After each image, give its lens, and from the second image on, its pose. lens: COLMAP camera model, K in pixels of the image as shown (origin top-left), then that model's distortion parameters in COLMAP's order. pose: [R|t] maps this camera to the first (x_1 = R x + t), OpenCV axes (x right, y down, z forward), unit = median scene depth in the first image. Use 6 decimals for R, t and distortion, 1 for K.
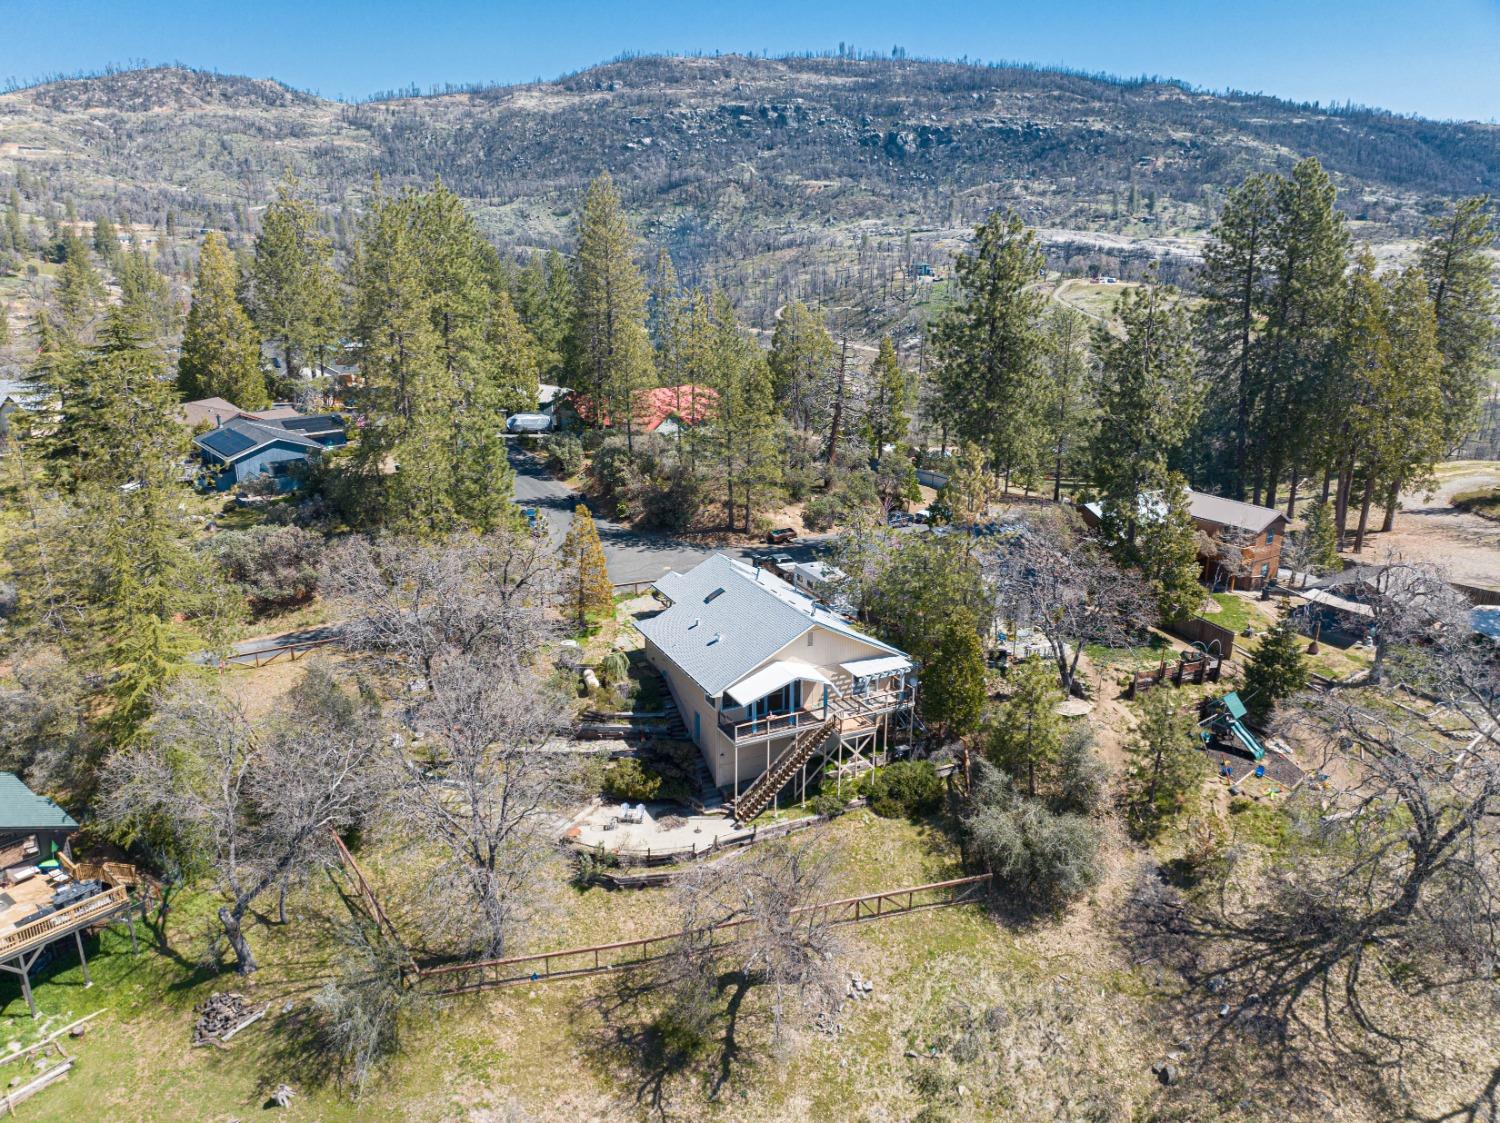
lens RADIAL K [[1055.9, 0, 750.0], [0, 1055.9, 561.5], [0, 0, 1]] dist [-0.041482, 0.010138]
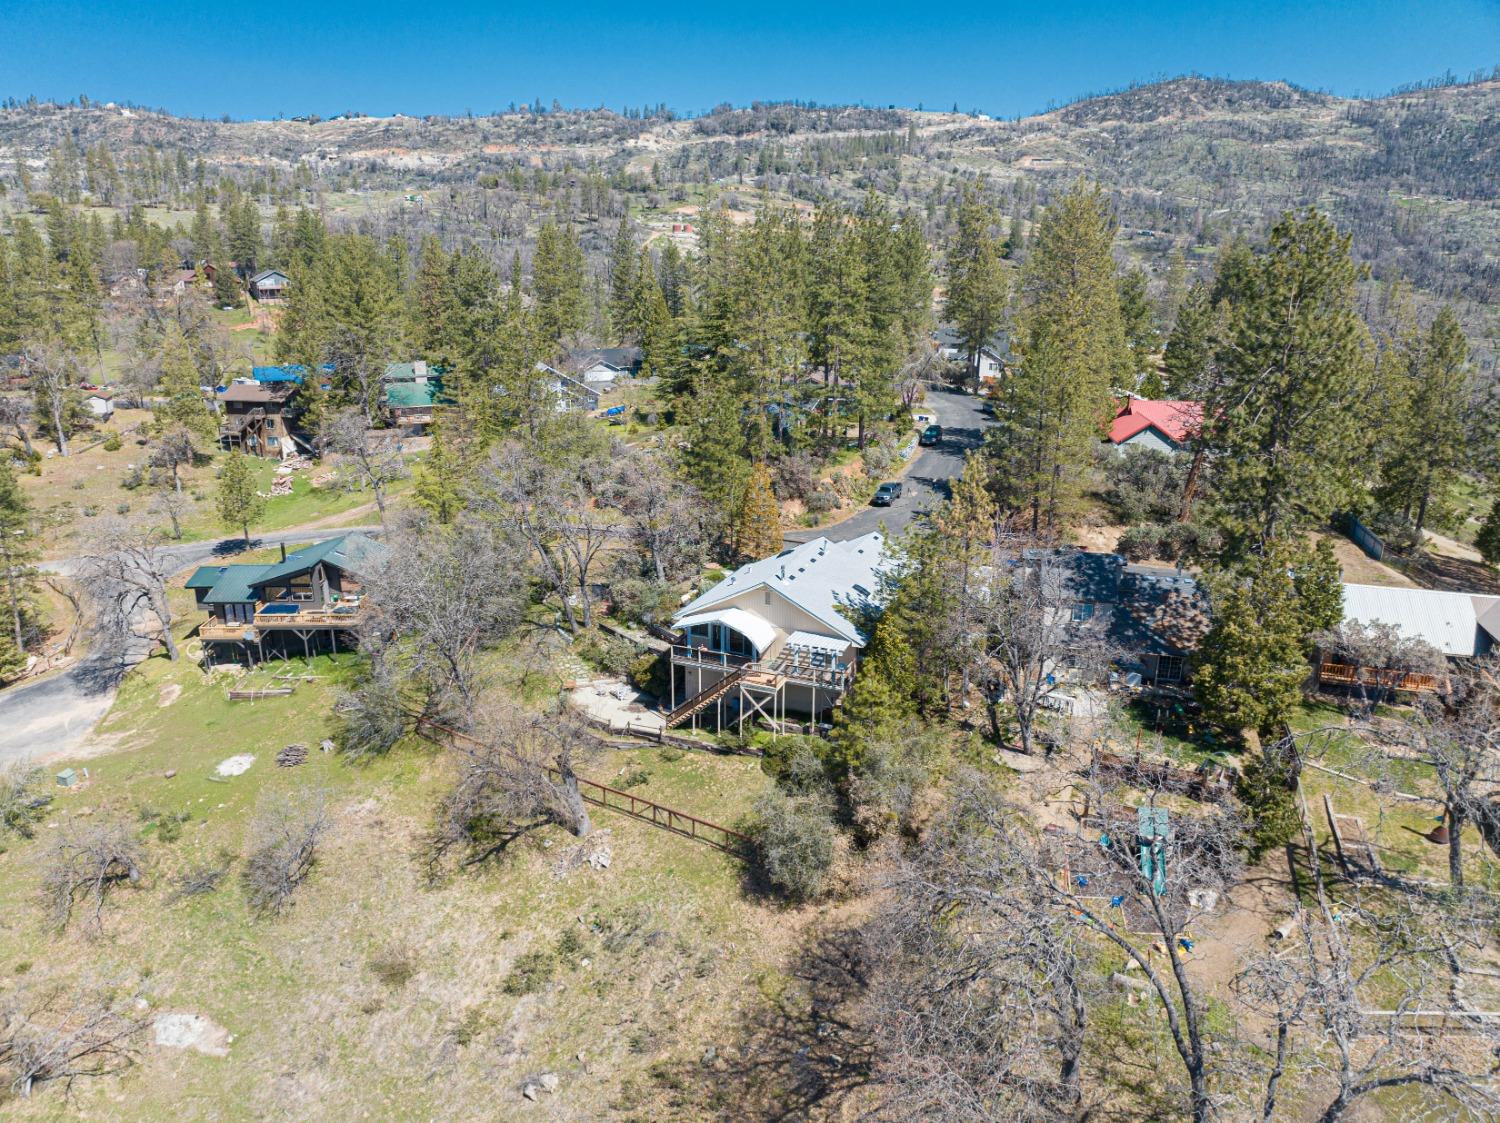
lens RADIAL K [[1055.9, 0, 750.0], [0, 1055.9, 561.5], [0, 0, 1]] dist [-0.041482, 0.010138]
pose [[0.648660, 0.221715, -0.728068, 0.456285], [-0.223685, 0.969915, 0.096075, -0.035977], [0.727465, 0.100538, 0.678739, 0.122479]]
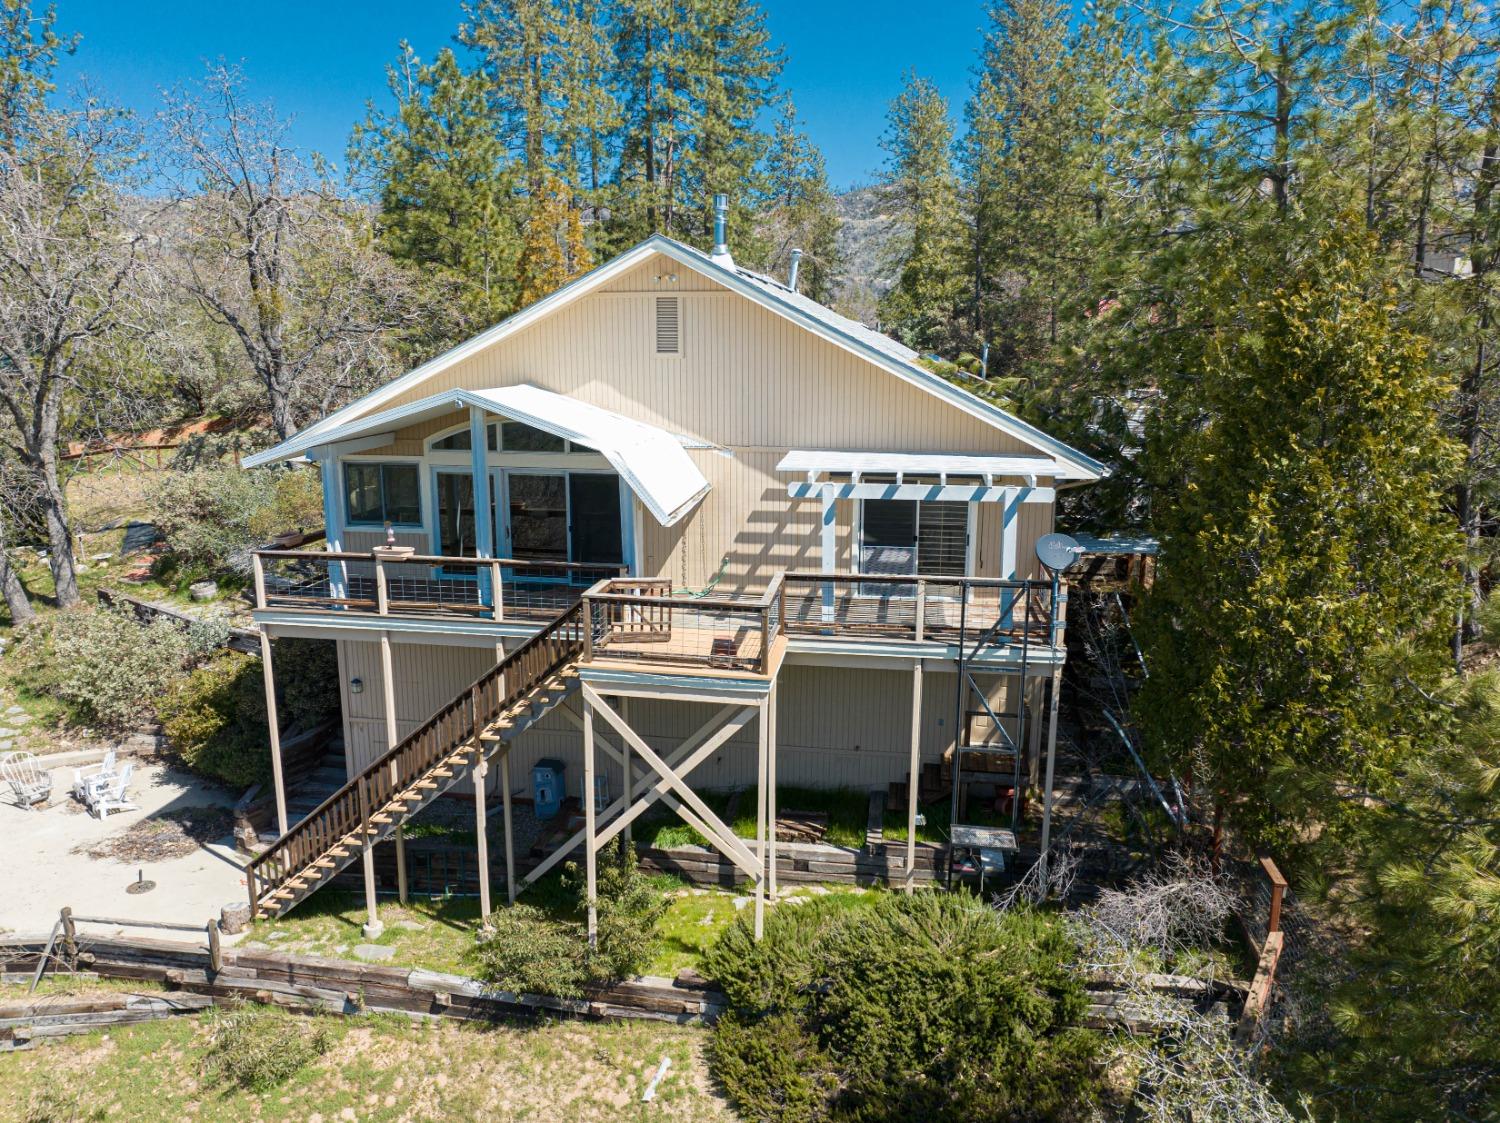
lens RADIAL K [[1055.9, 0, 750.0], [0, 1055.9, 561.5], [0, 0, 1]] dist [-0.041482, 0.010138]
pose [[0.811334, 0.118932, -0.572357, 0.126740], [-0.173764, 0.983897, -0.041868, 0.075525], [0.558161, 0.133425, 0.818935, 0.431118]]
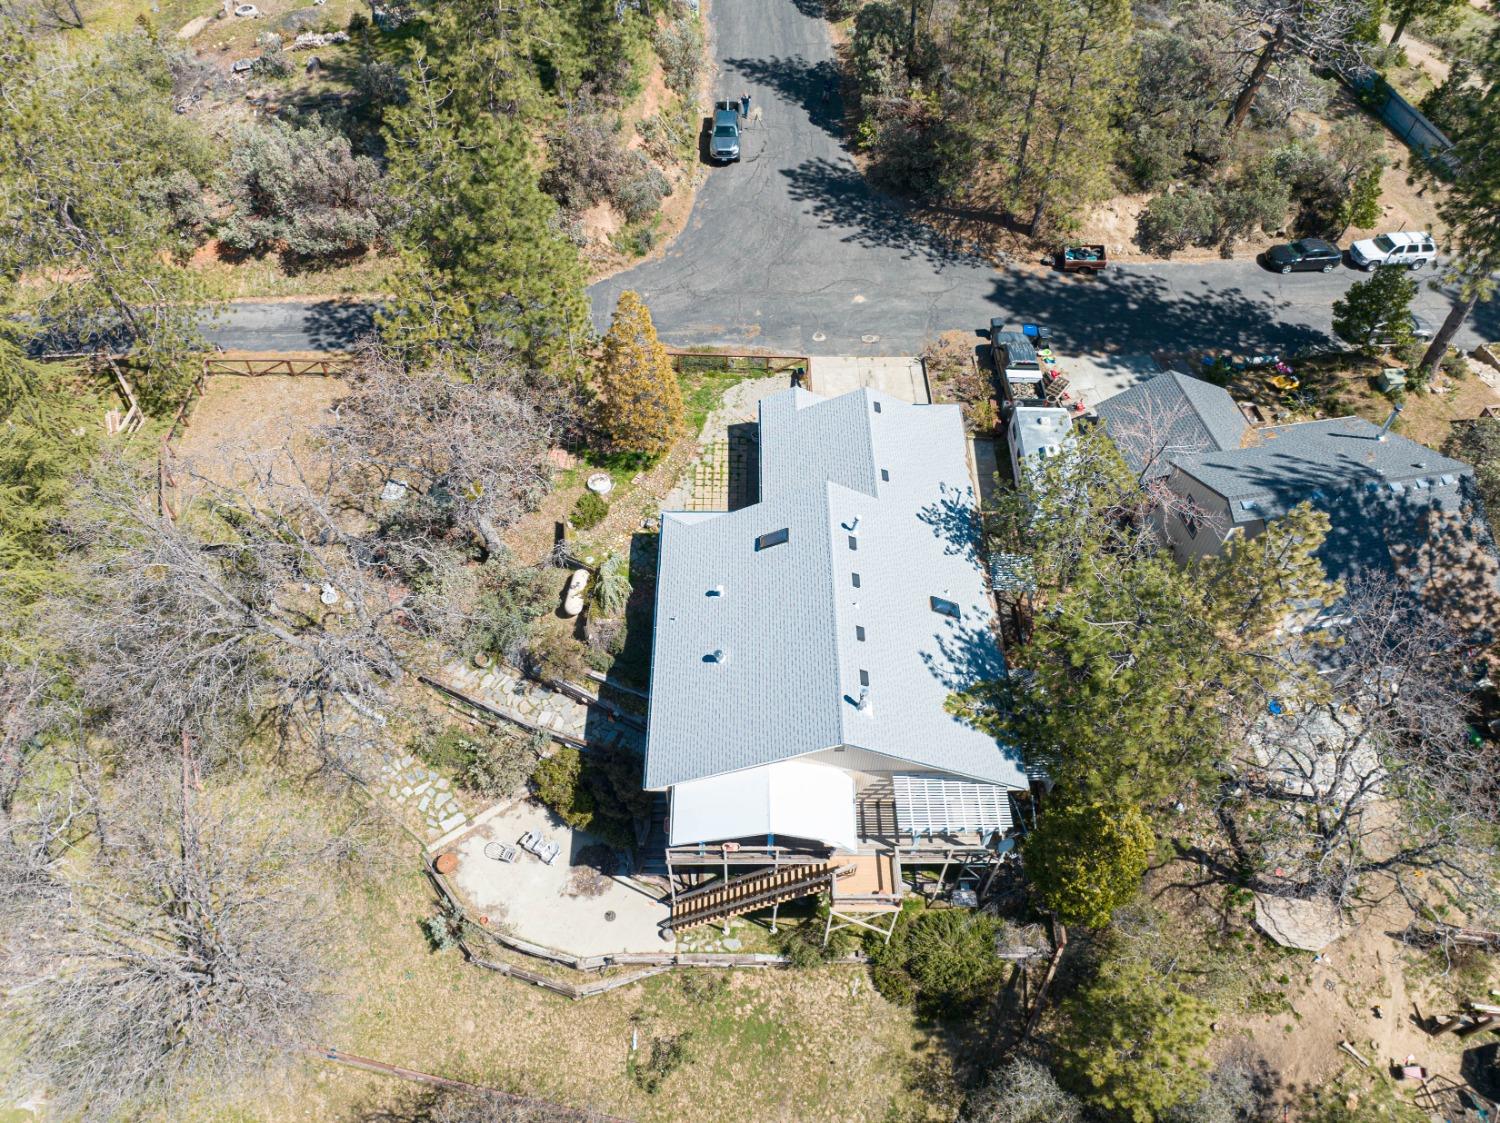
lens RADIAL K [[1053.6, 0, 750.0], [0, 1053.6, 561.5], [0, 0, 1]] dist [-0.076622, 0.050853]
pose [[0.894849, 0.351953, -0.274543, 0.072591], [-0.132670, 0.796974, 0.589263, -0.181871], [0.426196, -0.490878, 0.759865, 0.320409]]
